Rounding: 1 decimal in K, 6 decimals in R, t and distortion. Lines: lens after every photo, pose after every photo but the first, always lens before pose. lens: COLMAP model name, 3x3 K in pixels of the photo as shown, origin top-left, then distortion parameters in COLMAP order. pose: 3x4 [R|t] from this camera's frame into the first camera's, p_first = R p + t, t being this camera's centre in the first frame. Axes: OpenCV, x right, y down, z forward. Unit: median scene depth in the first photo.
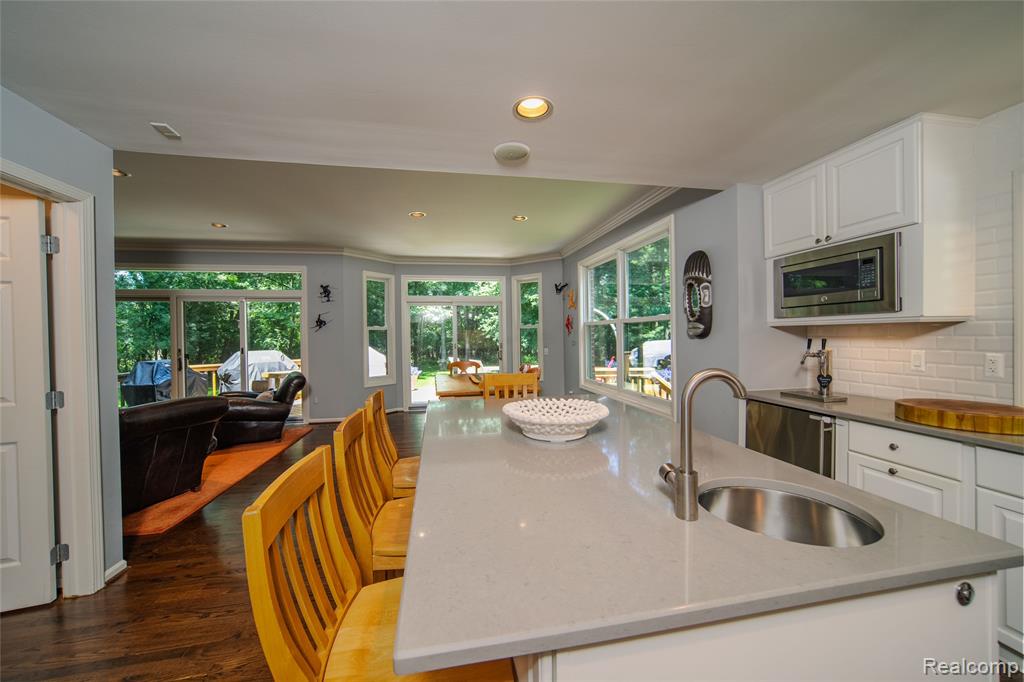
lens RADIAL K [[384.9, 0, 516.6], [0, 384.9, 336.4], [0, 0, 1]] dist [-0.000907, 0.000012]
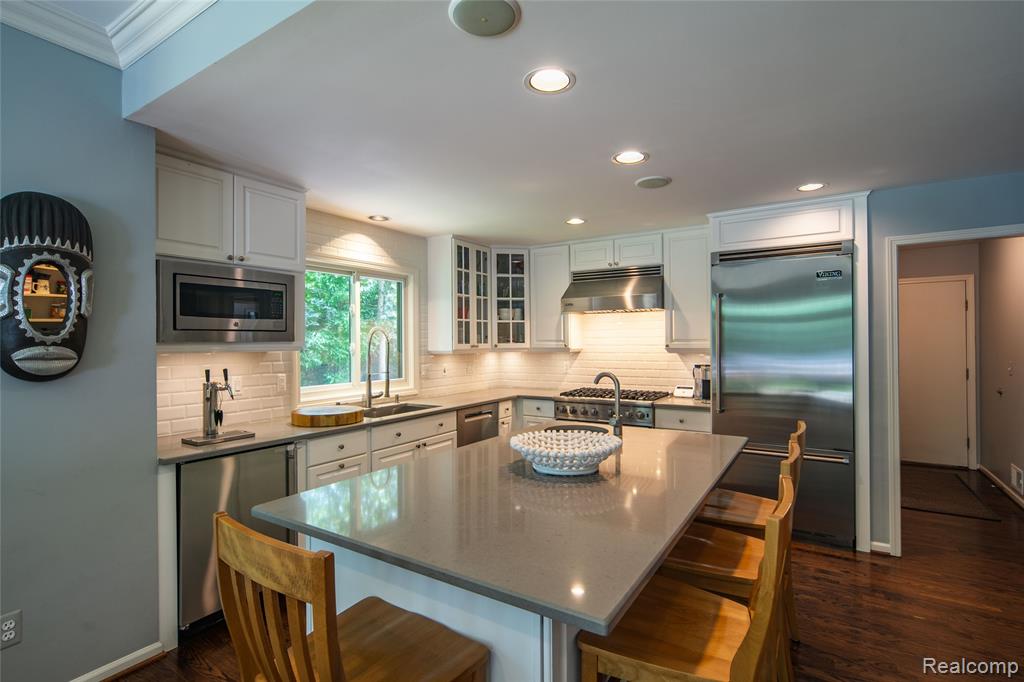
lens RADIAL K [[499.5, 0, 511.1], [0, 499.5, 342.7], [0, 0, 1]] dist [-0.003113, -0.000116]
pose [[-0.703487, 0.018398, 0.710470, -0.418897], [0.020727, 0.999771, -0.005366, -0.029262], [-0.710406, 0.010951, -0.703707, 1.181668]]
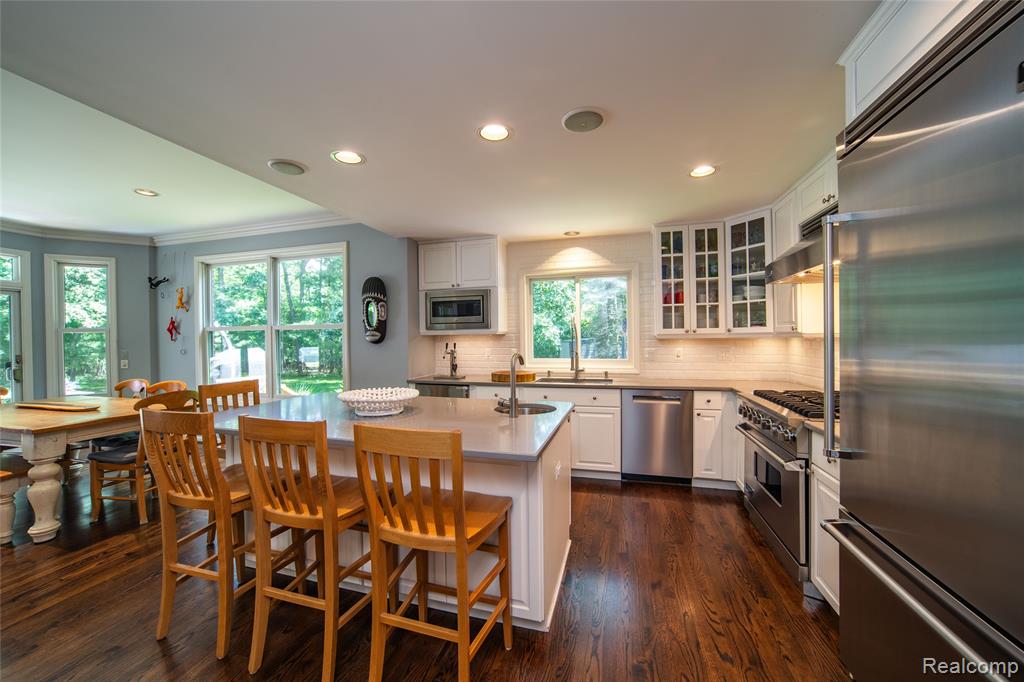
lens RADIAL K [[384.9, 0, 513.5], [0, 384.9, 337.2], [0, 0, 1]] dist [-0.000907, 0.000012]
pose [[0.478617, 0.005324, 0.878008, -0.516428], [0.008090, 0.999912, -0.010474, 0.000640], [-0.877987, 0.012116, 0.478532, -0.046840]]
